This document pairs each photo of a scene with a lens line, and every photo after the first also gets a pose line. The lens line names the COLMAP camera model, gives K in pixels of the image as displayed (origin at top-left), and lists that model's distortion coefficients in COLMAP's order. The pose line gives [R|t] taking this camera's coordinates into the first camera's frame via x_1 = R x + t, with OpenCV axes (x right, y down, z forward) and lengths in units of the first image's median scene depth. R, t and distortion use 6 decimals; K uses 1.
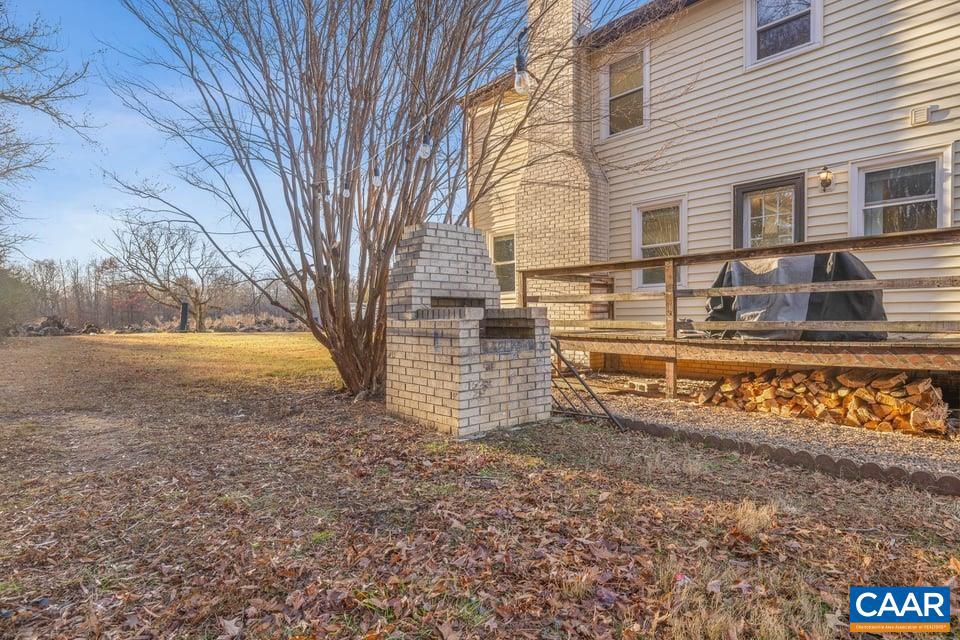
lens RADIAL K [[511.7, 0, 479.6], [0, 511.7, 325.4], [0, 0, 1]] dist [0.003300, 0.001964]
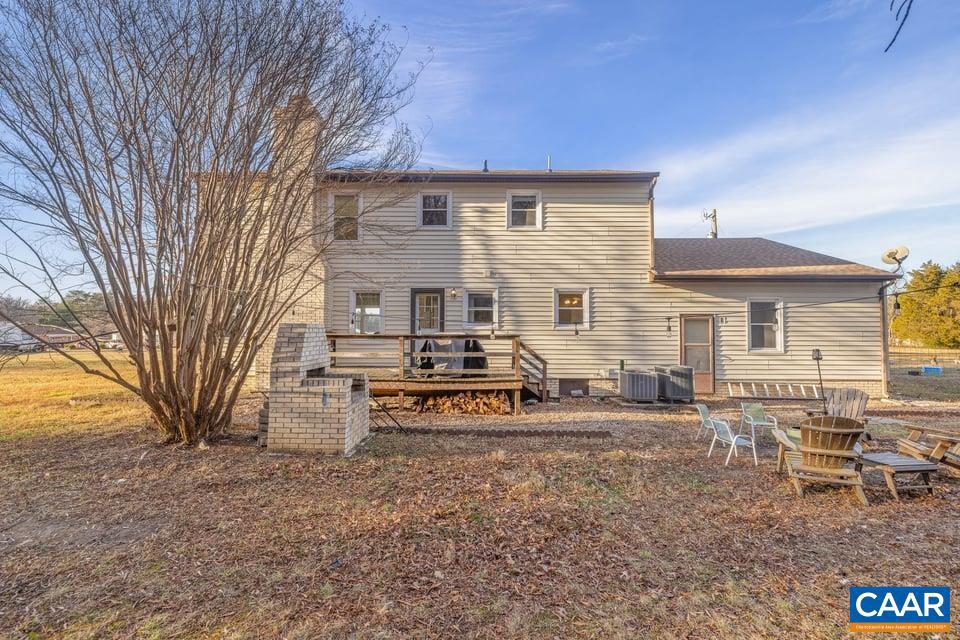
lens RADIAL K [[406.6, 0, 477.2], [0, 406.6, 315.2], [0, 0, 1]] dist [-0.000329, 0.000112]
pose [[0.680076, 0.031198, 0.732478, -0.595231], [0.003643, 0.998938, -0.045930, -0.153601], [-0.733133, 0.033904, 0.679240, -0.242417]]
